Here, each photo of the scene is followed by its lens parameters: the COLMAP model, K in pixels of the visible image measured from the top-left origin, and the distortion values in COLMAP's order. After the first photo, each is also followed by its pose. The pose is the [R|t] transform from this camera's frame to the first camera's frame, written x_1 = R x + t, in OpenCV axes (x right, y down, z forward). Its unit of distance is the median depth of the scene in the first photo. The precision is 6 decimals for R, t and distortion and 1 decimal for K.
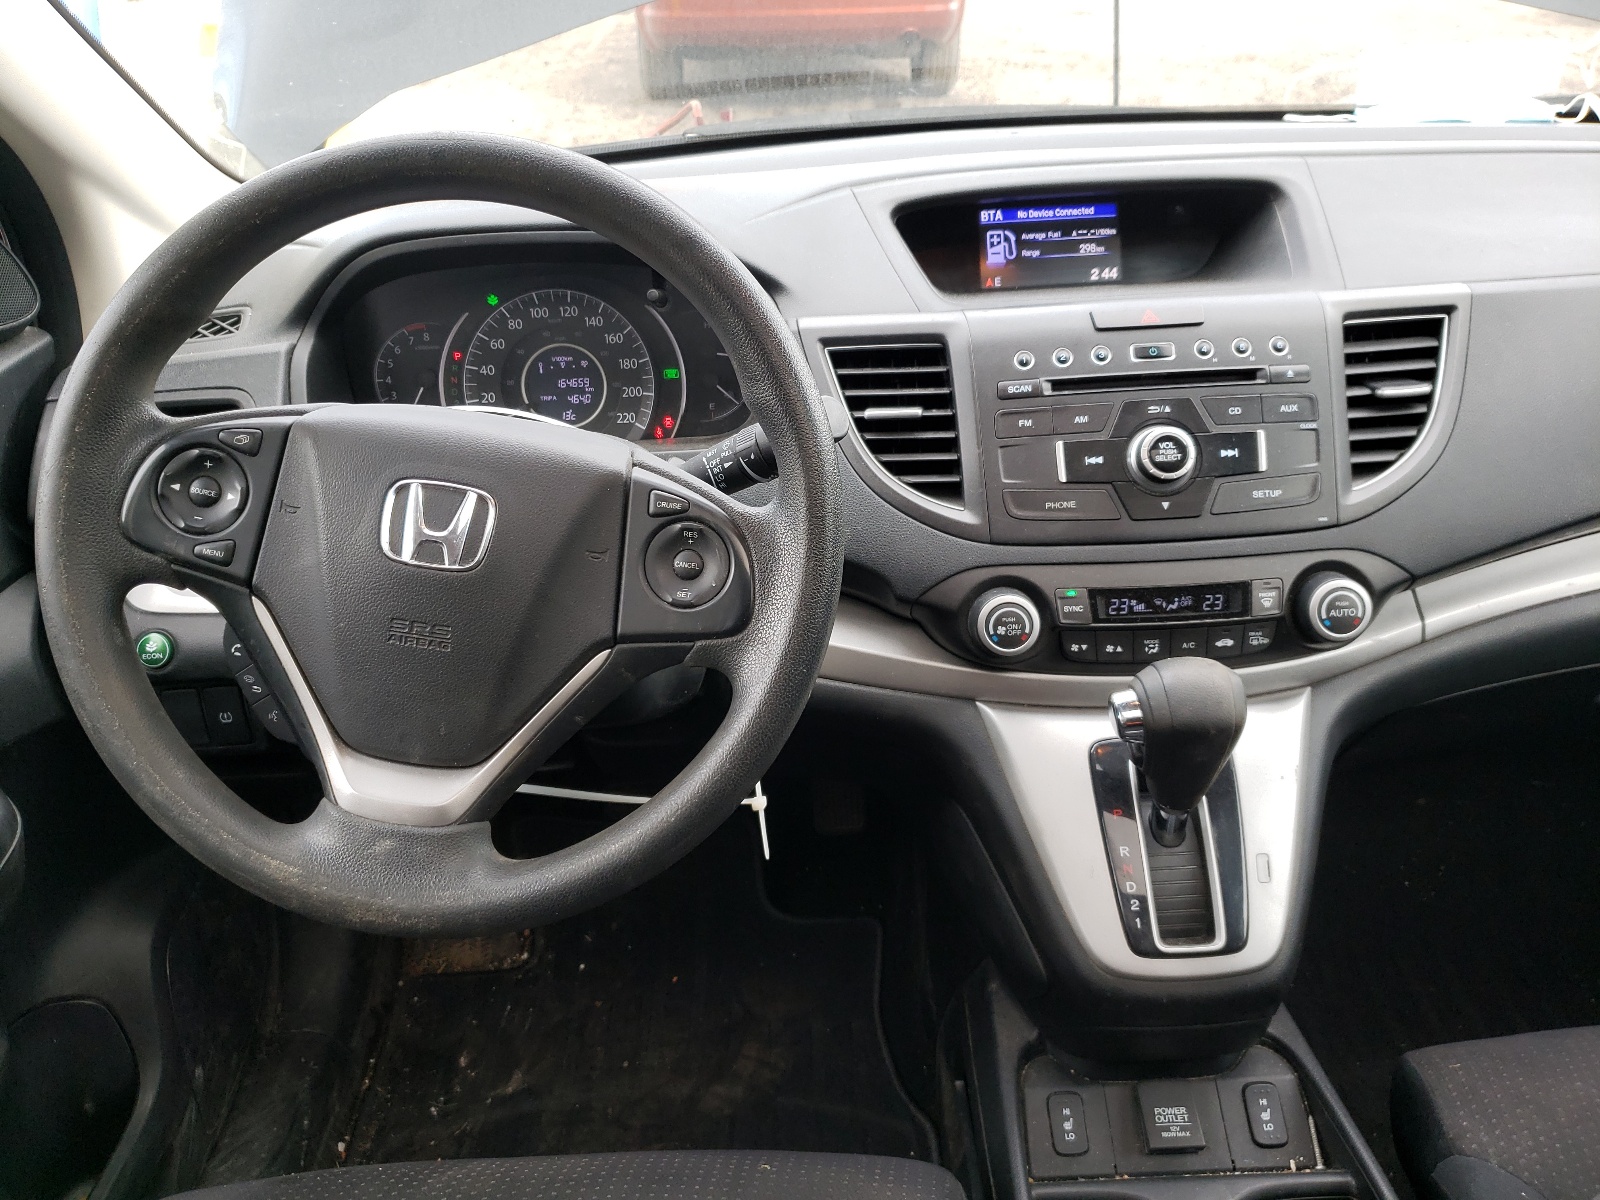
lens RADIAL K [[1211.0, 0, 811.3], [0, 1211.0, 601.1], [0, 0, 1]] dist [0.016207, 0.000512]
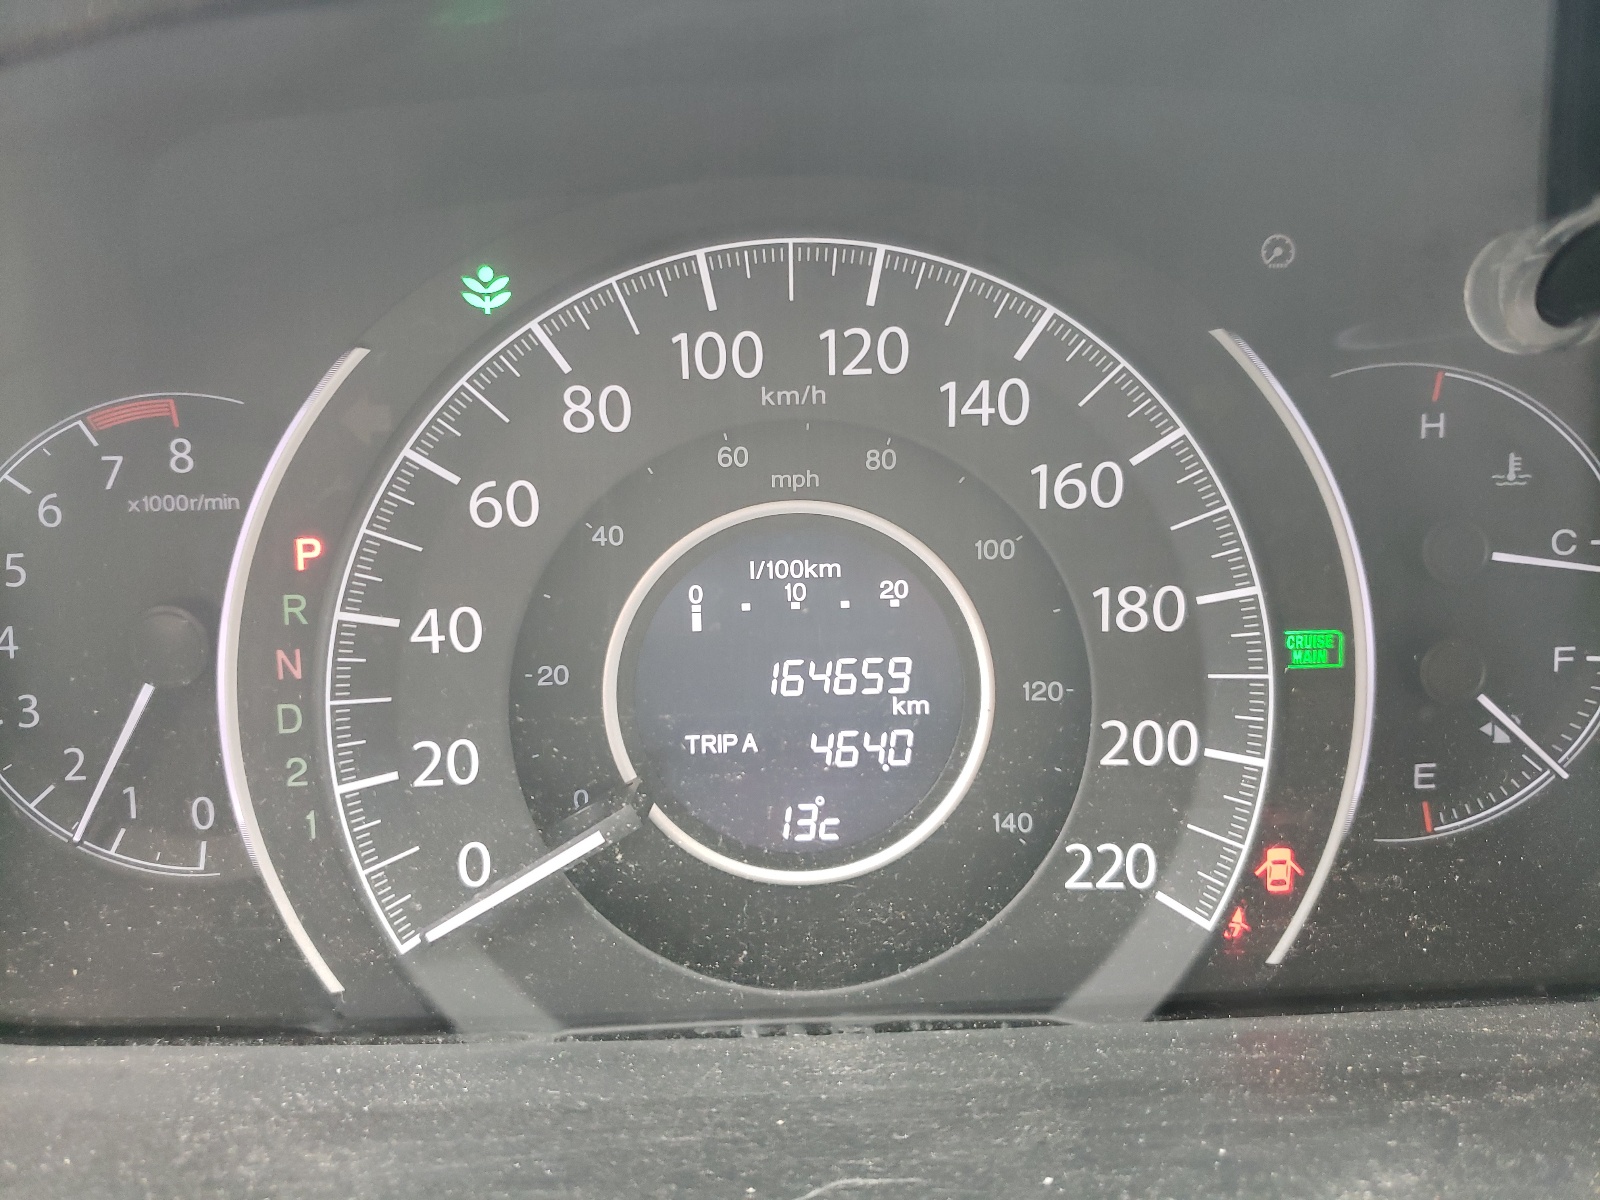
lens RADIAL K [[1211.0, 0, 791.0], [0, 1211.0, 594.3], [0, 0, 1]] dist [0.016207, 0.000512]
pose [[0.999697, 0.017073, 0.017751, -0.212301], [-0.015715, 0.997133, -0.074024, -0.181313], [-0.018964, 0.073722, 0.997099, 0.792625]]
